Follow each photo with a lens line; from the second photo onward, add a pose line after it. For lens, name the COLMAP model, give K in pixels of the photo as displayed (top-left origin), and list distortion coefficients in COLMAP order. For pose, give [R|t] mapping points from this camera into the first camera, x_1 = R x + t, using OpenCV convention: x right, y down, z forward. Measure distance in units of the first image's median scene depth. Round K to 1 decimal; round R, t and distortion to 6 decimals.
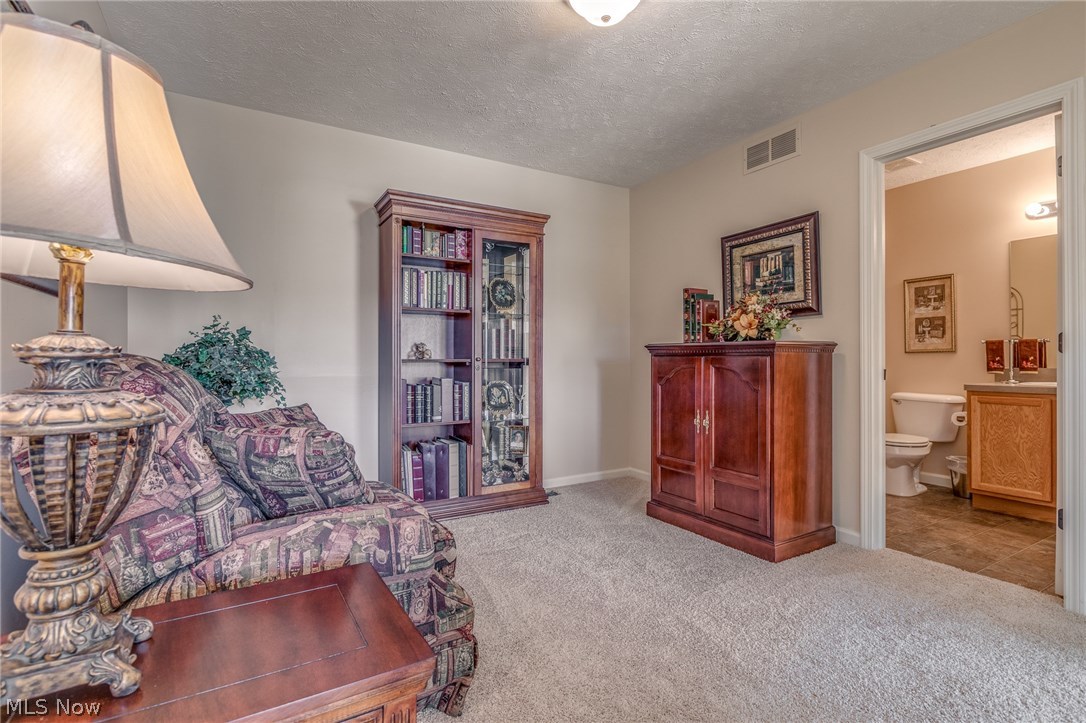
lens RADIAL K [[522.1, 0, 545.2], [0, 522.1, 360.2], [0, 0, 1]] dist [-0.002641, 0.000192]
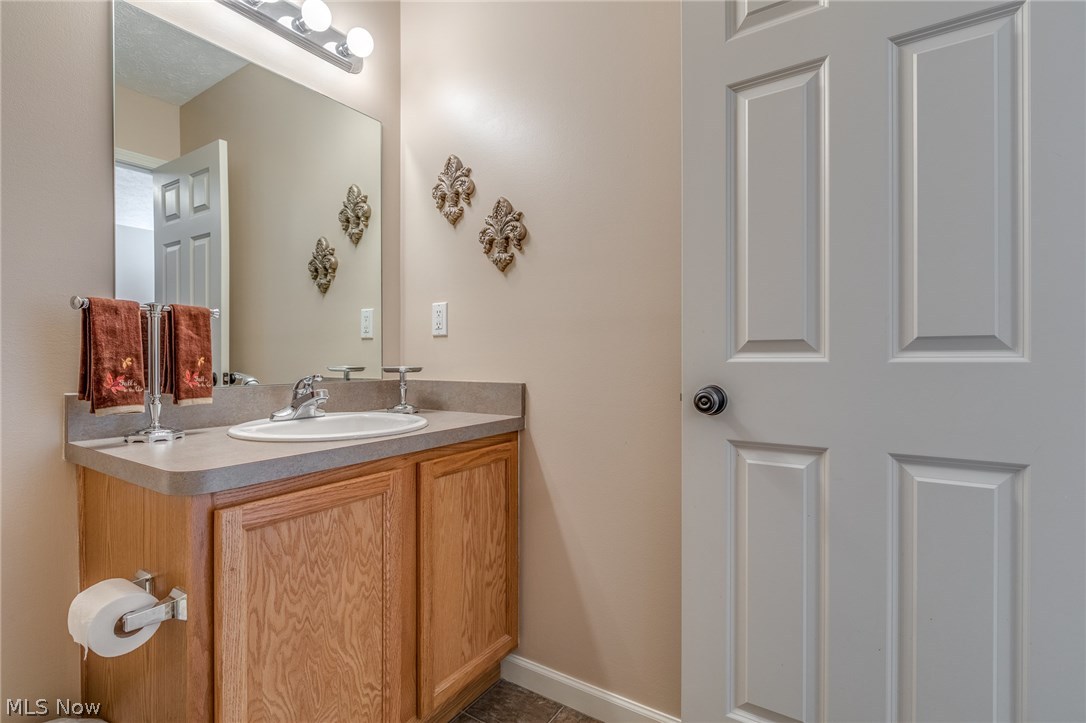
lens RADIAL K [[515.4, 0, 543.0], [0, 515.4, 361.5], [0, 0, 1]] dist [-0.000462, -0.000030]
pose [[-0.439416, -0.000591, 0.898283, 0.452864], [0.004740, 0.999984, 0.002977, -0.003184], [-0.898271, 0.005566, -0.439407, 0.831171]]
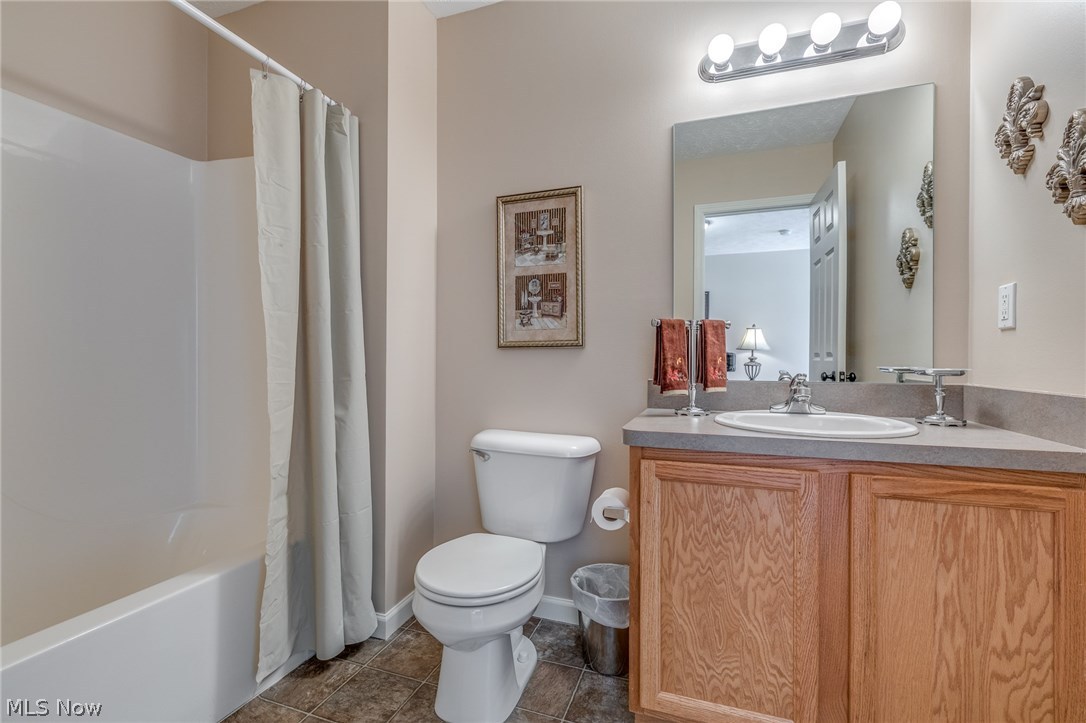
lens RADIAL K [[483.7, 0, 542.9], [0, 483.7, 359.1], [0, 0, 1]] dist [0.000537, -0.000835]
pose [[0.773281, 0.005455, 0.634040, 0.465324], [-0.004873, 0.999985, -0.002660, -0.002615], [-0.634044, -0.001032, 0.773296, 0.665987]]
